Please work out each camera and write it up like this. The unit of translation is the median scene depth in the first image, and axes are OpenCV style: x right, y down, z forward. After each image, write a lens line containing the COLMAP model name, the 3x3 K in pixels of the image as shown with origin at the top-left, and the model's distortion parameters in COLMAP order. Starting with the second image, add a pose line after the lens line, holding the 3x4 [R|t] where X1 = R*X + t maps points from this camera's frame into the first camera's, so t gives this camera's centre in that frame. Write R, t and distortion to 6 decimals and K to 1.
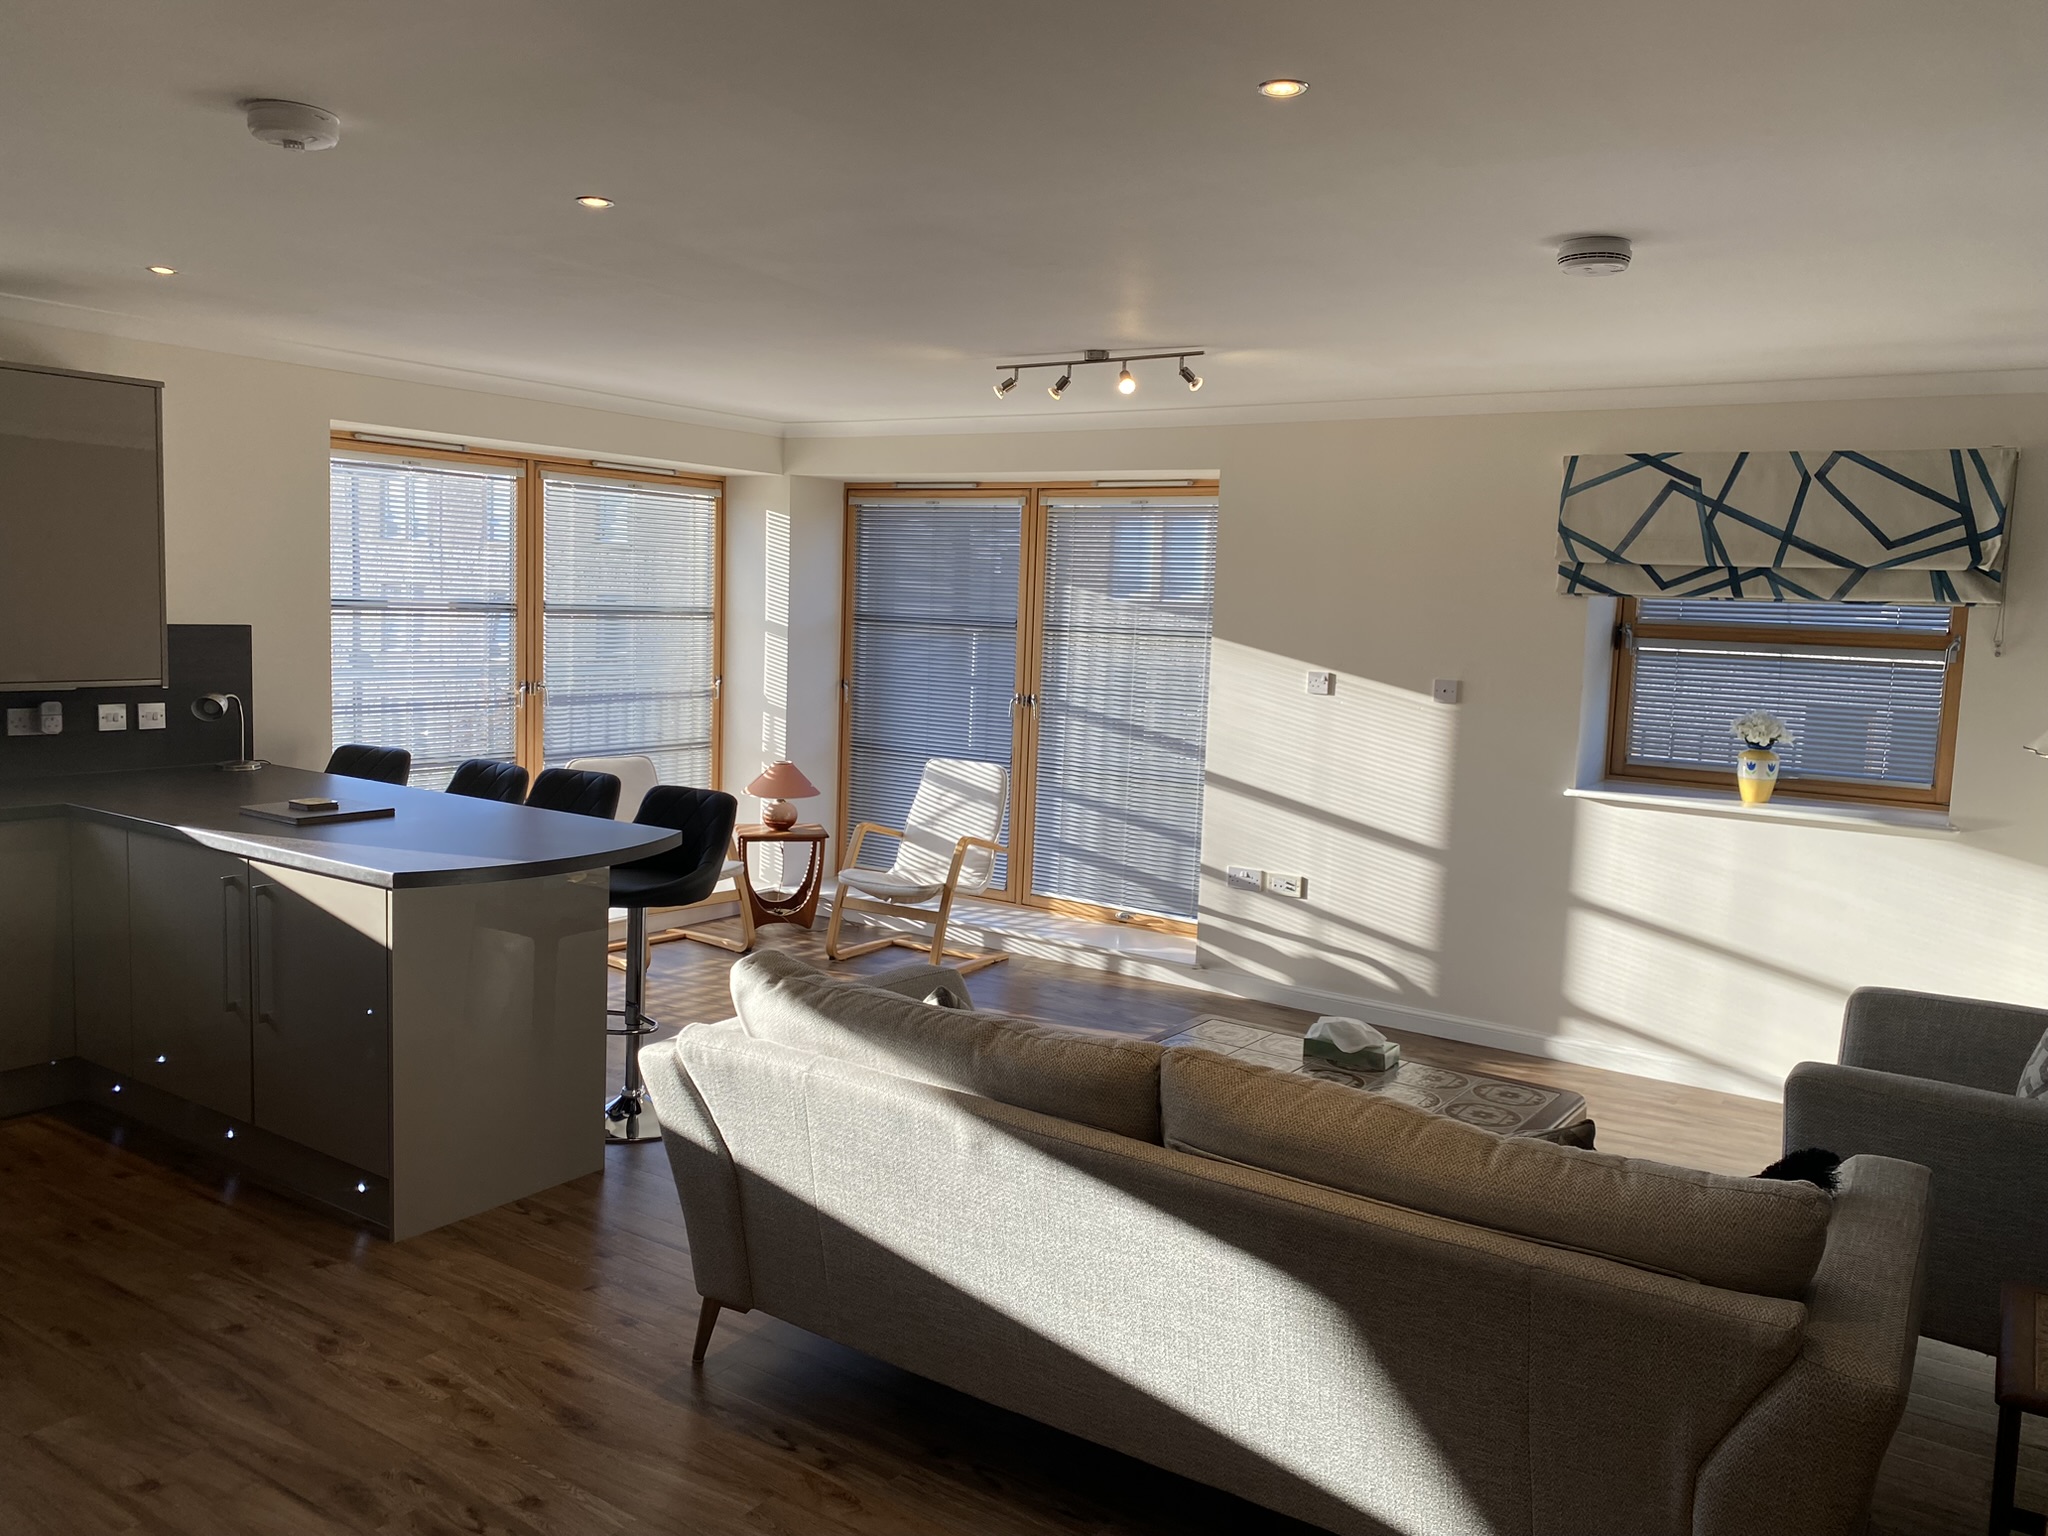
lens RADIAL K [[1554.7, 0, 1010.0], [0, 1554.7, 764.1], [0, 0, 1]] dist [0.079165, -0.081520]
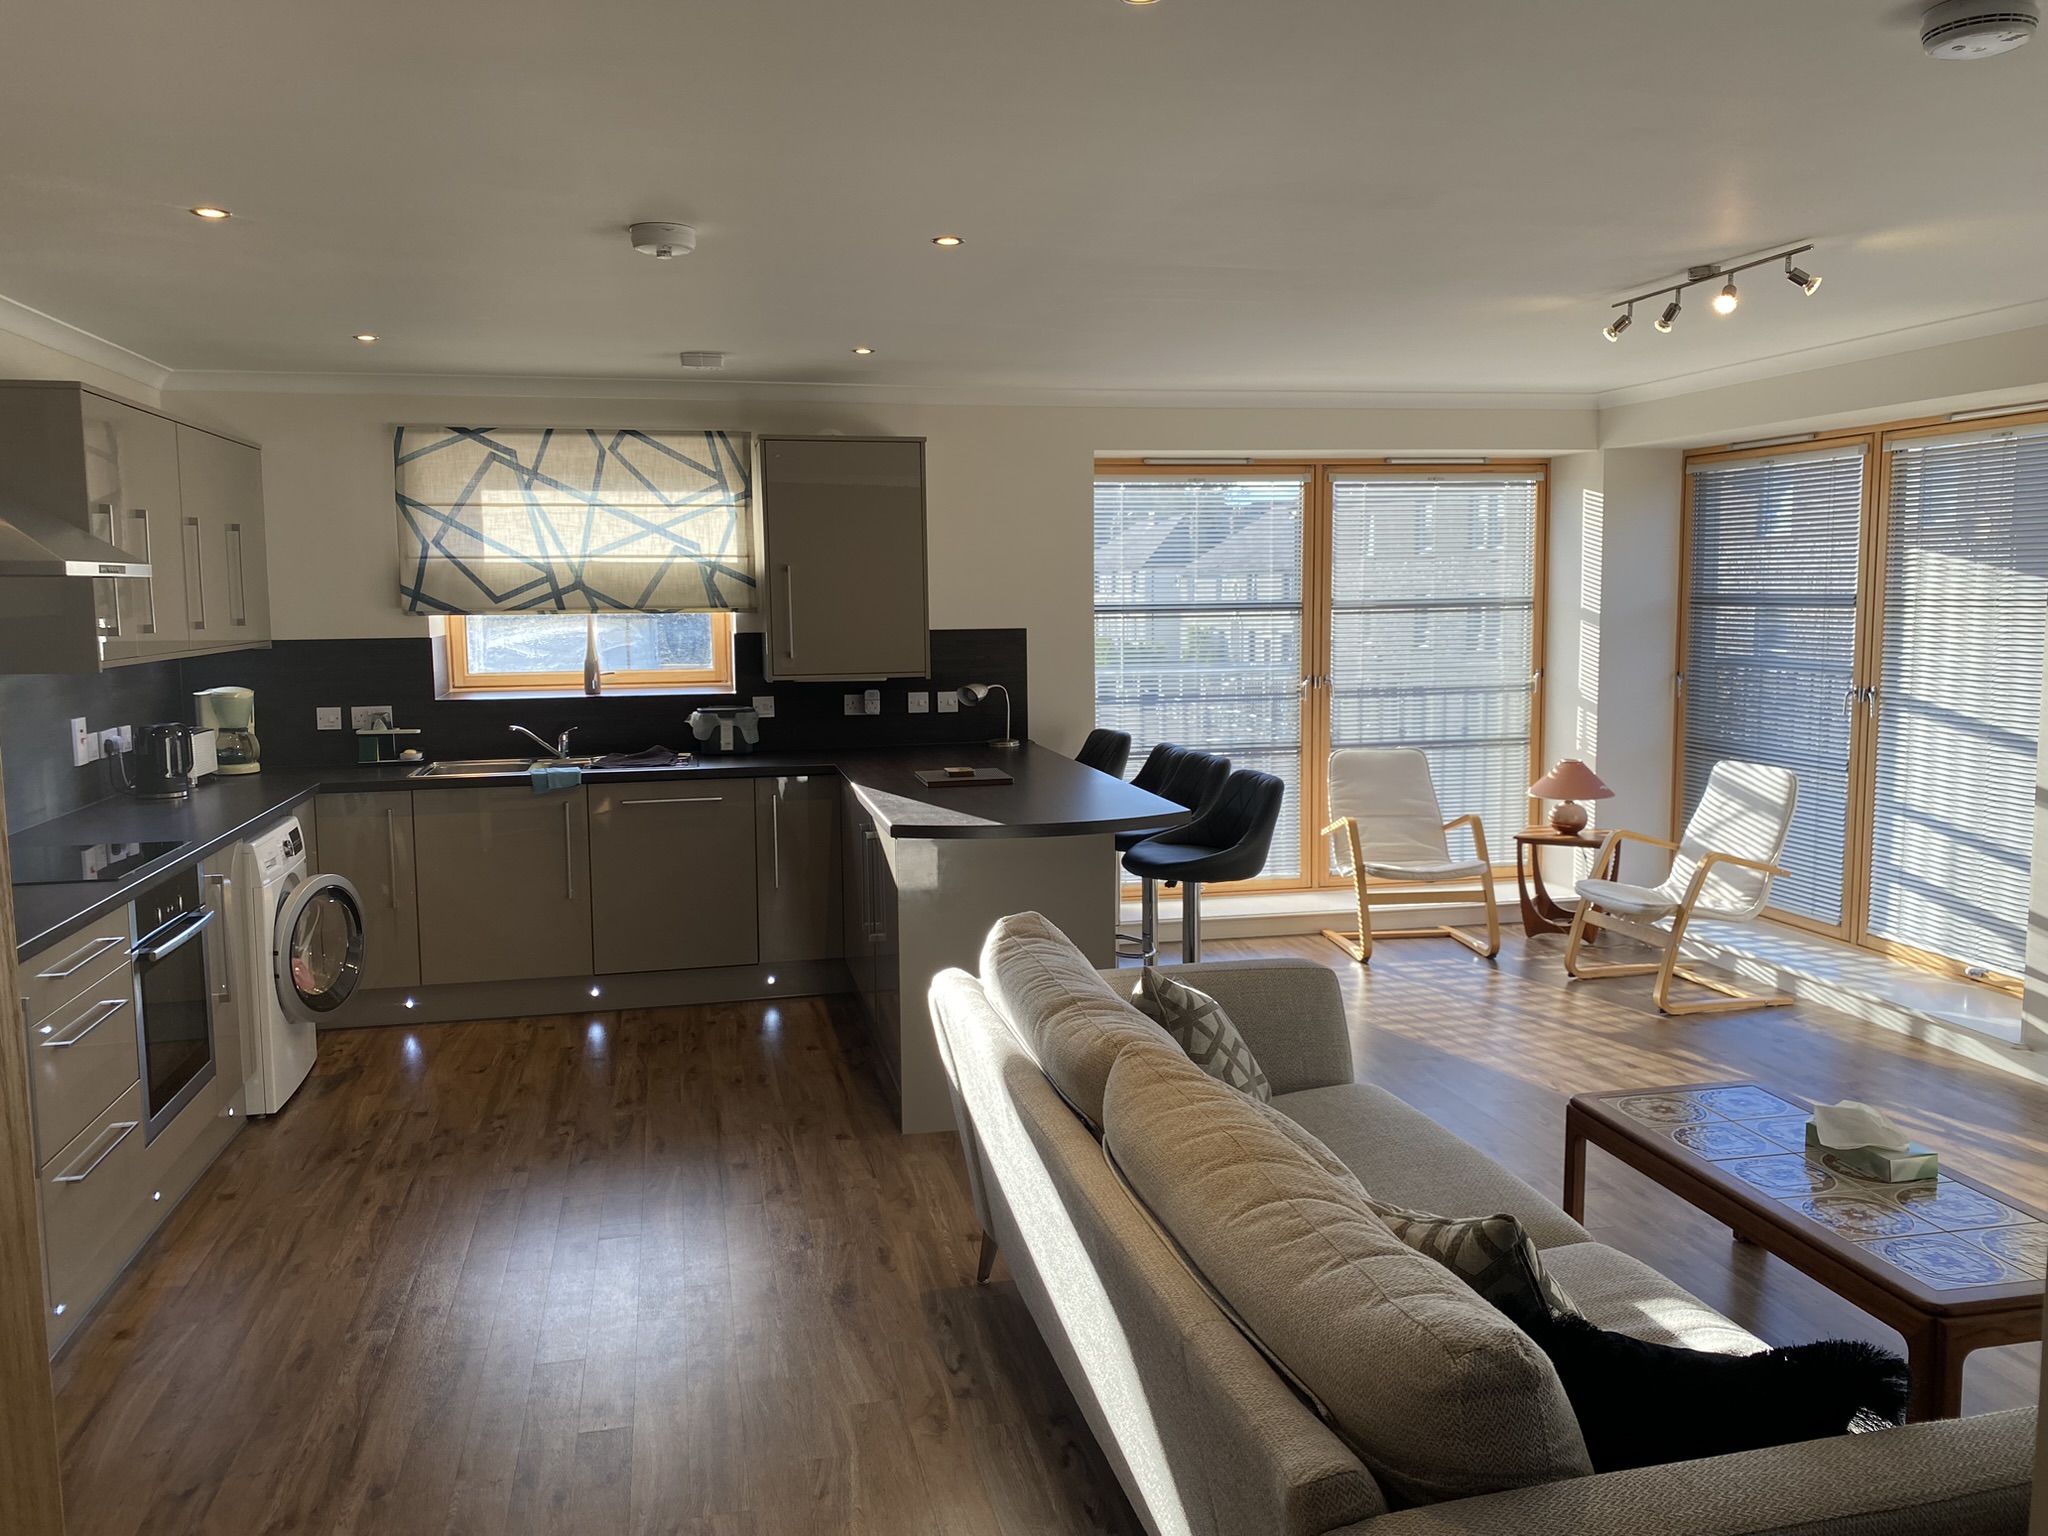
lens RADIAL K [[1554.7, 0, 1024.5], [0, 1554.7, 750.0], [0, 0, 1]] dist [0.079165, -0.081520]
pose [[0.730523, 0.026540, -0.682373, 0.267409], [-0.035660, 0.999364, 0.000692, 0.003707], [0.681957, 0.023828, 0.731004, 0.103703]]
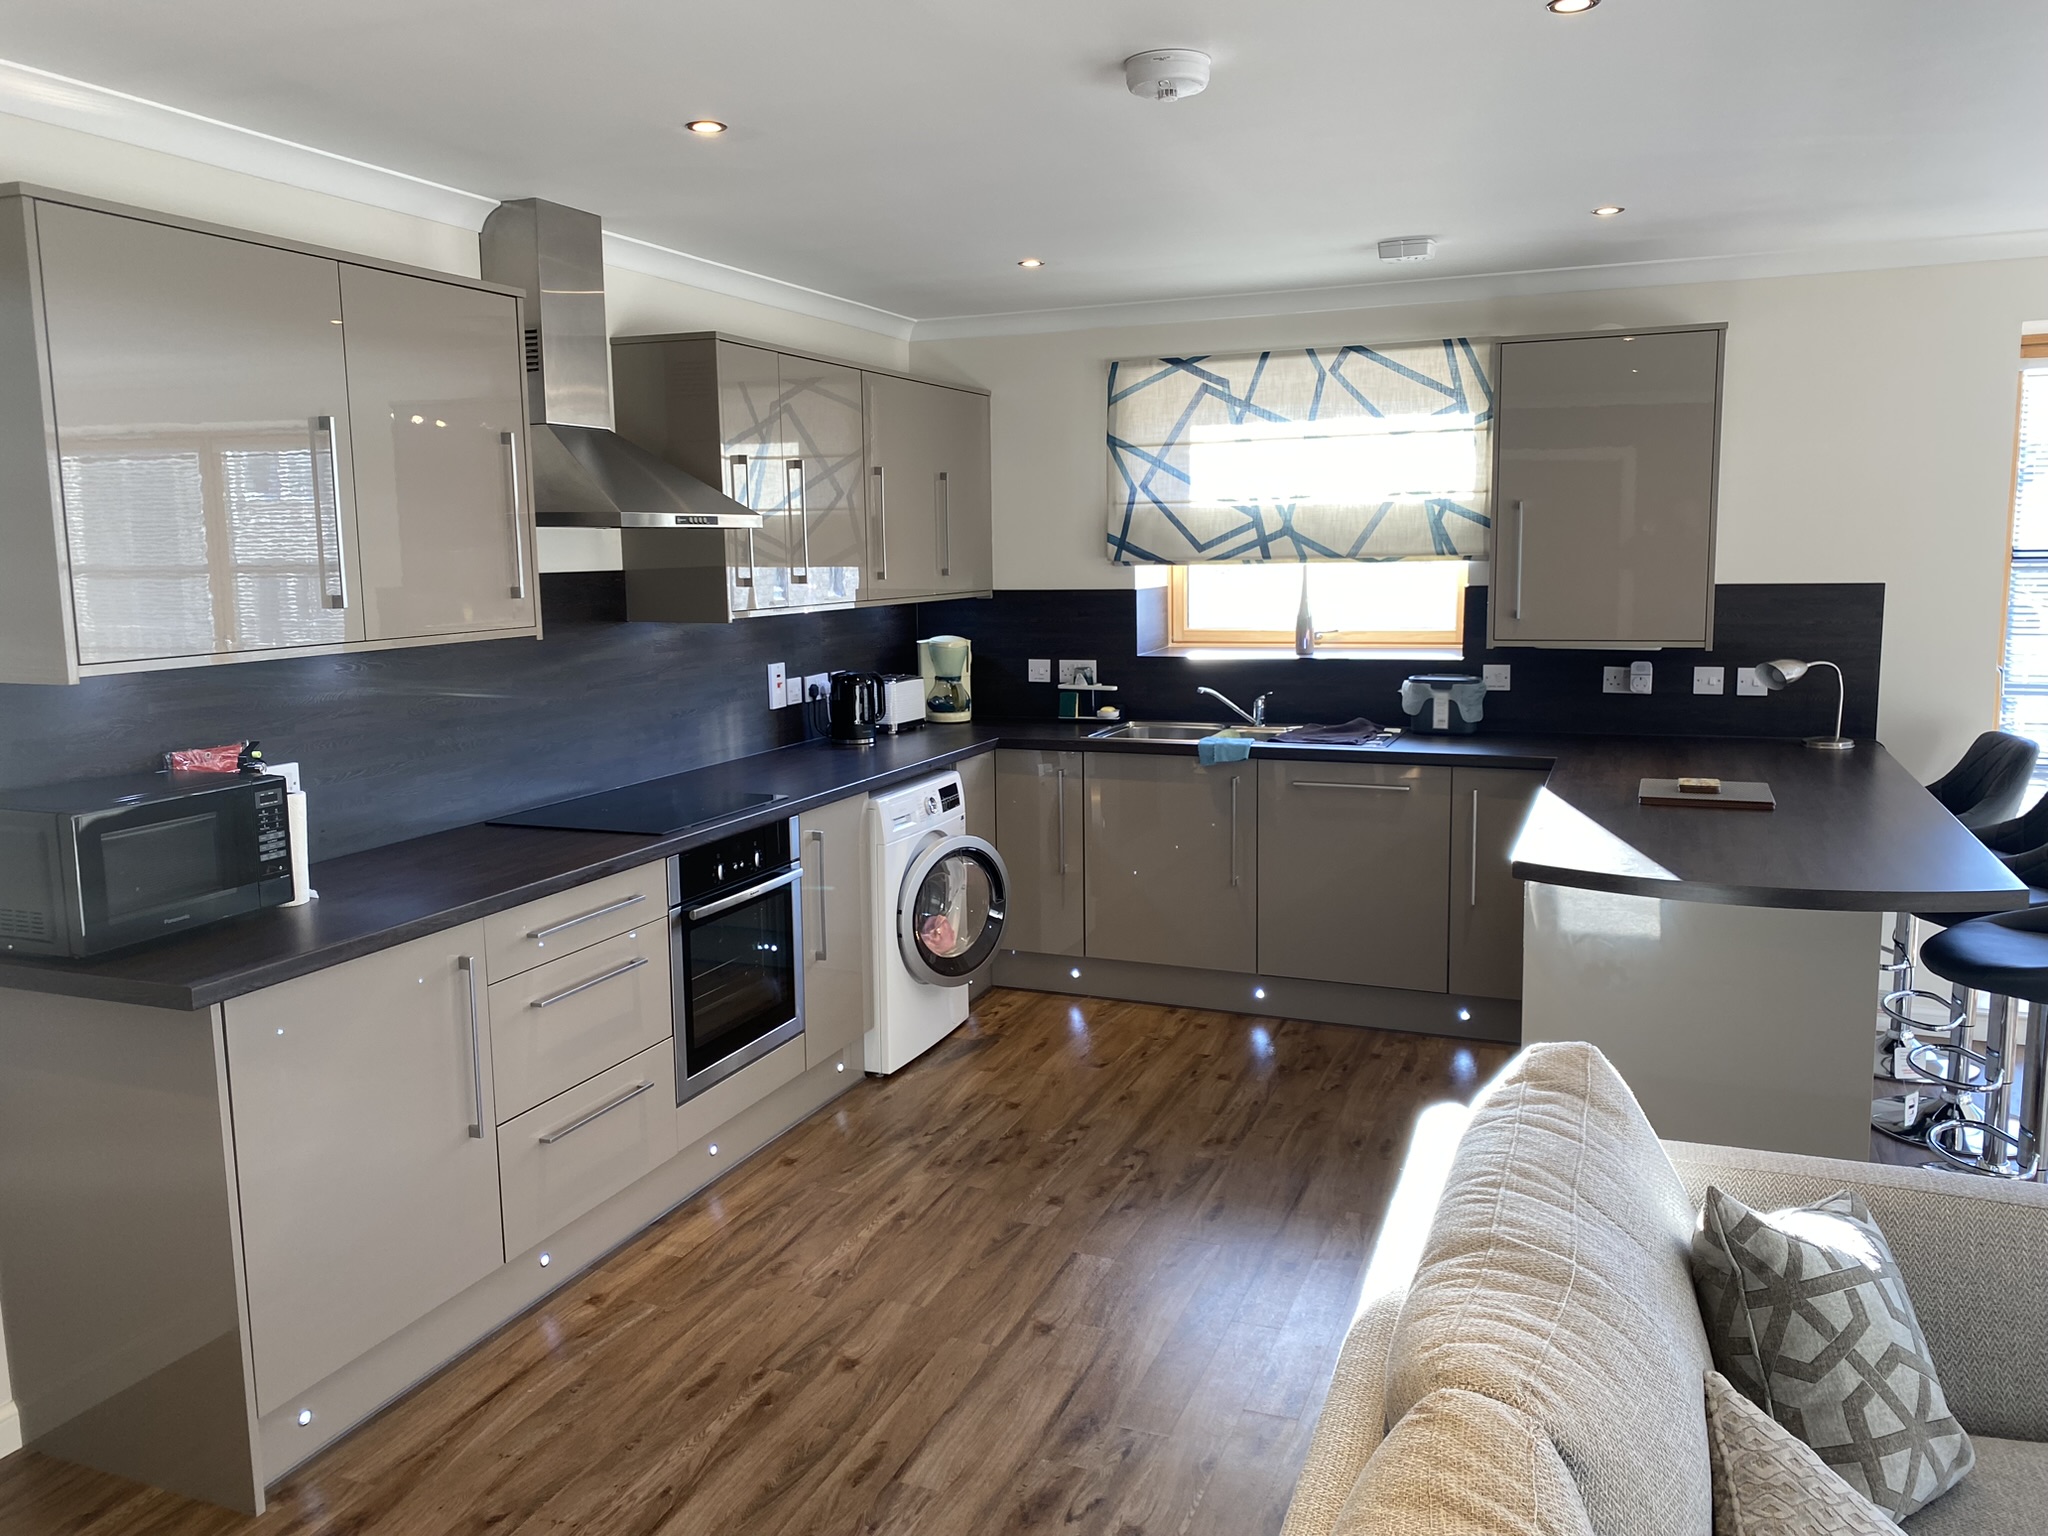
lens RADIAL K [[1554.7, 0, 1024.3], [0, 1554.7, 757.4], [0, 0, 1]] dist [0.079165, -0.081520]
pose [[0.213496, 0.095812, -0.972234, 0.213533], [-0.082154, 0.993415, 0.079859, -0.019134], [0.973483, 0.062824, 0.219962, 0.287211]]
